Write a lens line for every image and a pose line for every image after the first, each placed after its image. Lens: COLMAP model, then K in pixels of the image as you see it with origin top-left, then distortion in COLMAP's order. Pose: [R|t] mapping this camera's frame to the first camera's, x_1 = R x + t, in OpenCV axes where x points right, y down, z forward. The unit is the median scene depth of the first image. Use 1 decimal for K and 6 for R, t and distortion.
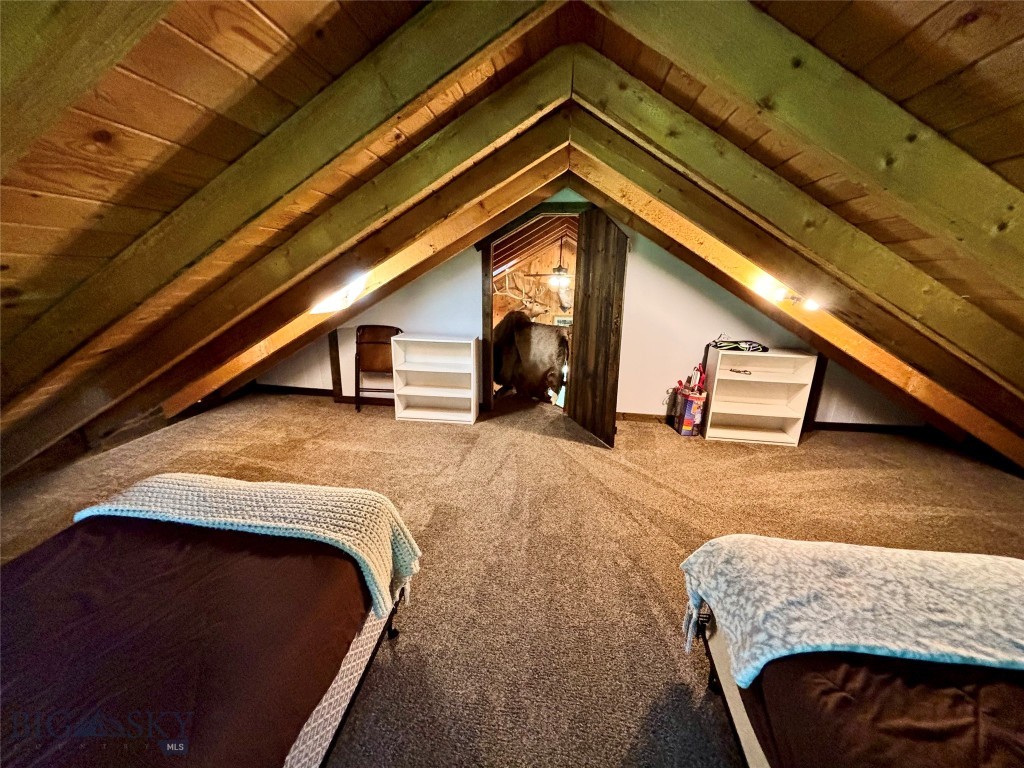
lens RADIAL K [[413.1, 0, 511.8], [0, 413.1, 385.7], [0, 0, 1]] dist [-0.000262, -0.000049]
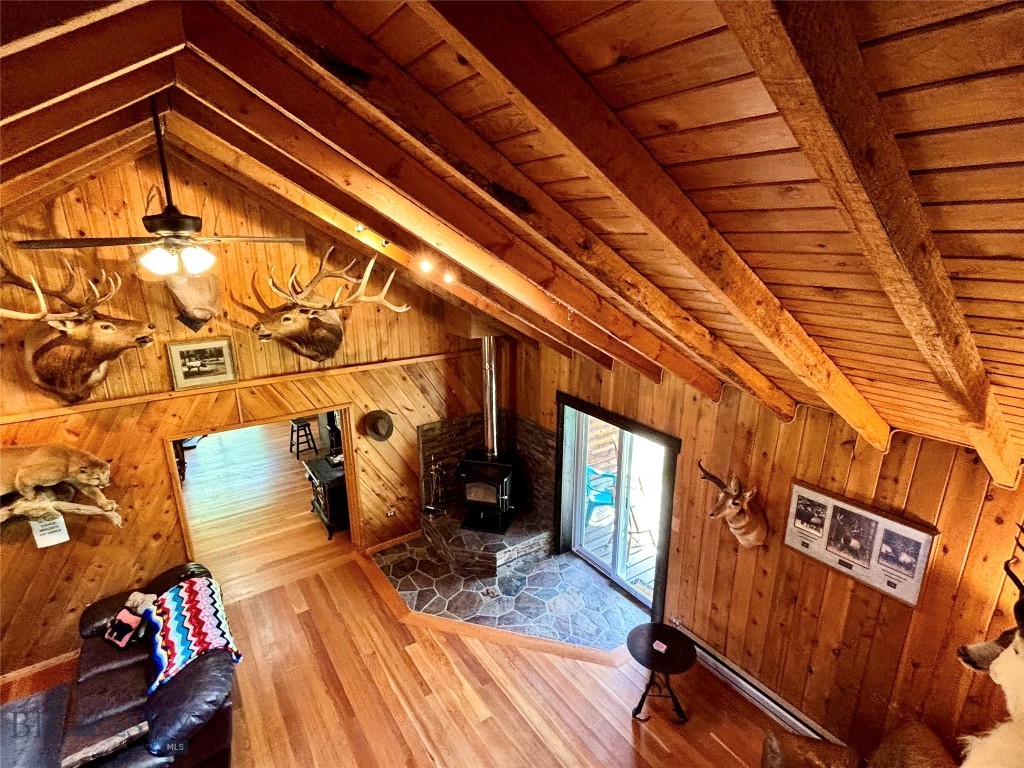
lens RADIAL K [[522.0, 0, 507.3], [0, 522.0, 382.8], [0, 0, 1]] dist [0.019862, -0.009289]
pose [[0.757162, -0.195326, 0.623340, 0.032364], [0.181265, 0.979598, 0.086780, -0.126597], [-0.627573, 0.047284, 0.777121, 0.451893]]
